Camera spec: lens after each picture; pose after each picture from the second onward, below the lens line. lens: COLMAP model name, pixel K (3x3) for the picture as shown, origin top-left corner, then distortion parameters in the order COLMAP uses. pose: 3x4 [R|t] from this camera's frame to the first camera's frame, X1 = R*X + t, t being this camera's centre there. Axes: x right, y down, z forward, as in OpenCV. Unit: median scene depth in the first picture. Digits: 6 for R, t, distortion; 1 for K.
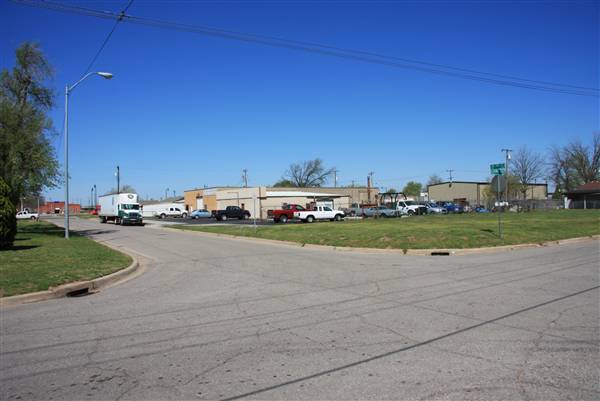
lens RADIAL K [[465.6, 0, 305.1], [0, 465.6, 204.7], [0, 0, 1]] dist [-0.181138, 0.136752]
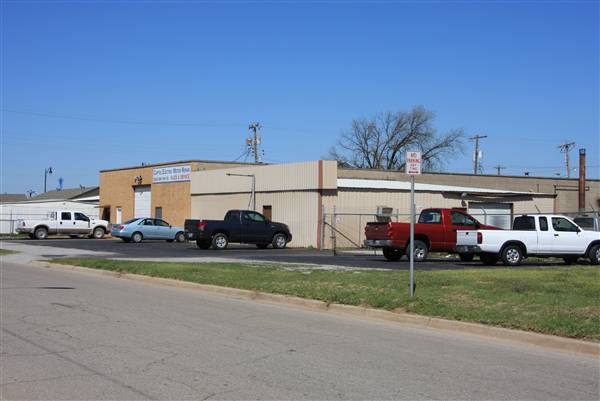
lens RADIAL K [[1037.8, 0, 296.6], [0, 1037.8, 204.4], [0, 0, 1]] dist [0.272644, 0.000000]
pose [[0.997921, 0.035695, -0.053668, -0.090751], [-0.036594, 0.999204, -0.015870, 0.012111], [0.053059, 0.017801, 0.998433, 0.241784]]
